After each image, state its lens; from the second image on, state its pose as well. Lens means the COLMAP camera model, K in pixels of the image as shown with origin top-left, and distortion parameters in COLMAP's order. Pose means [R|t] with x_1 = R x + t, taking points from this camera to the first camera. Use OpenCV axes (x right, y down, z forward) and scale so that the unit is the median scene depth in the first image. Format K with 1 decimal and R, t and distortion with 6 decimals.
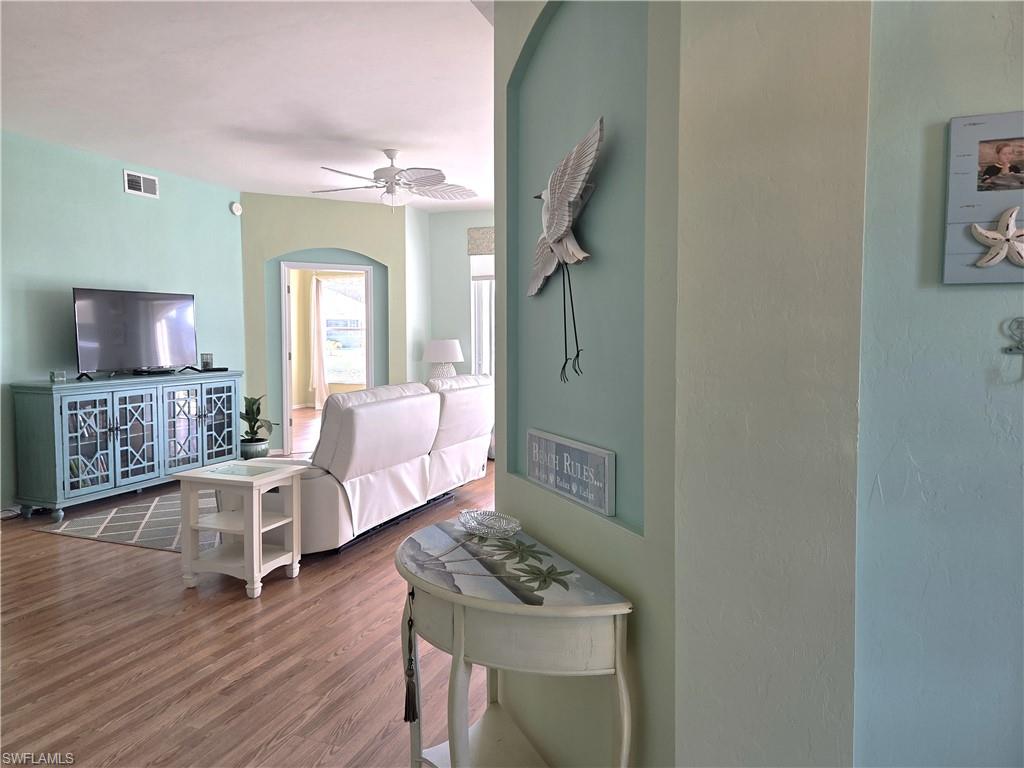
lens RADIAL K [[687.6, 0, 503.7], [0, 687.6, 371.4], [0, 0, 1]] dist [0.073744, -0.061557]
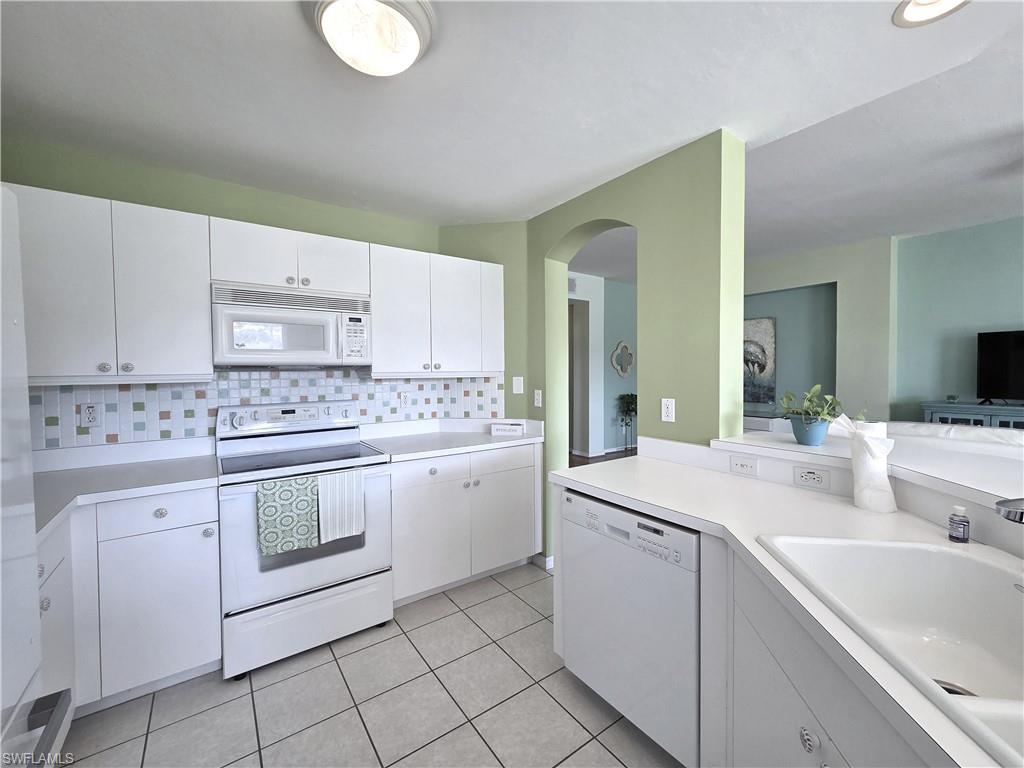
lens RADIAL K [[422.9, 0, 507.8], [0, 422.9, 381.5], [0, 0, 1]] dist [0.004272, -0.001392]
pose [[-0.534783, 0.028478, -0.844509, 0.529638], [-0.039554, 0.997493, 0.058685, -0.040706], [0.844063, 0.064788, -0.532316, 0.683512]]
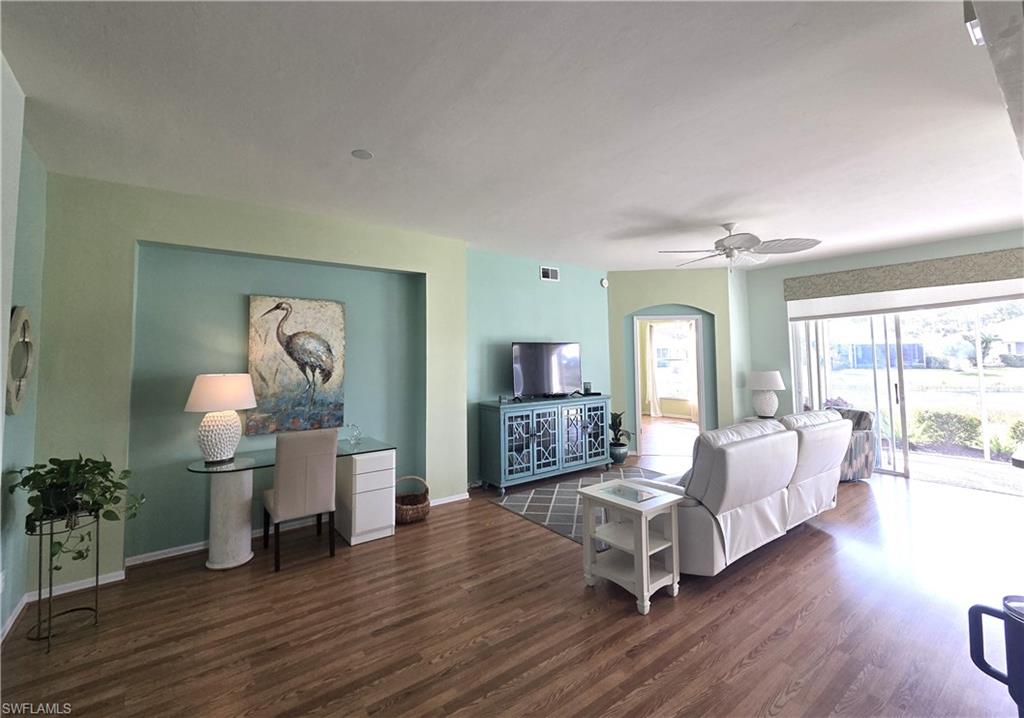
lens RADIAL K [[442.9, 0, 514.7], [0, 442.9, 331.0], [0, 0, 1]] dist [0.004850, -0.000383]
pose [[0.859921, -0.040486, -0.508819, -0.099988], [-0.017667, 0.993891, -0.108940, -0.035523], [0.510121, 0.102669, 0.853953, 0.147484]]
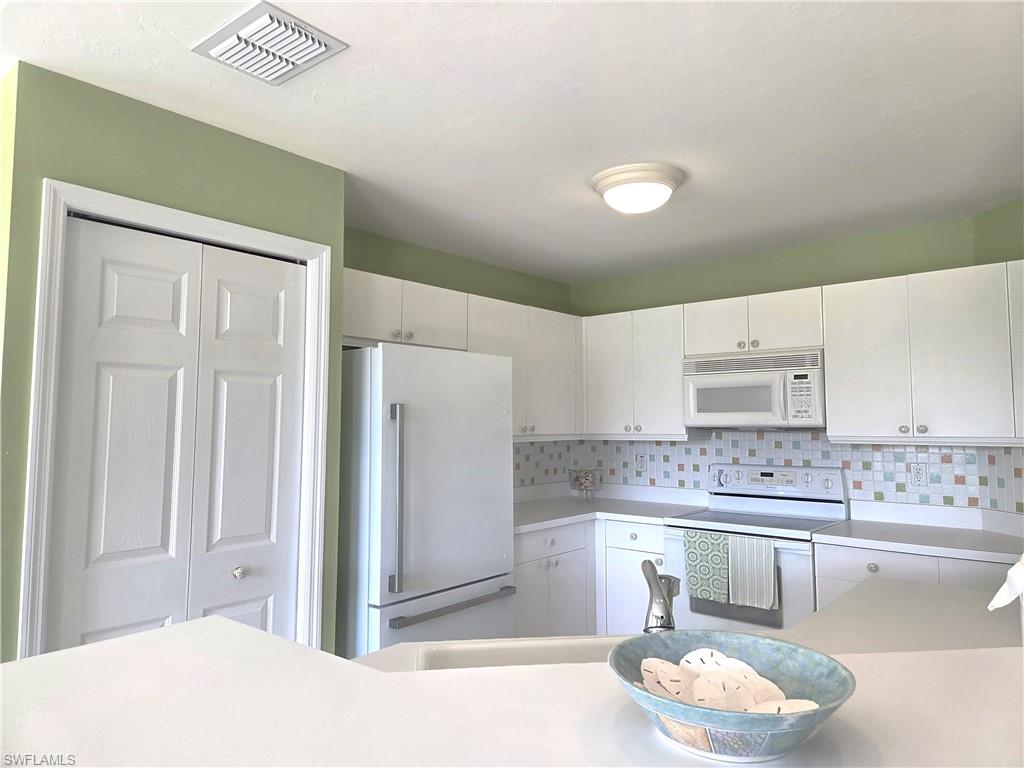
lens RADIAL K [[687.6, 0, 525.5], [0, 687.6, 374.5], [0, 0, 1]] dist [0.073744, -0.061557]
pose [[-0.952885, 0.025705, 0.302241, 0.276642], [0.020871, 0.999598, -0.019212, -0.069033], [-0.302613, -0.011999, -0.953038, 1.027960]]
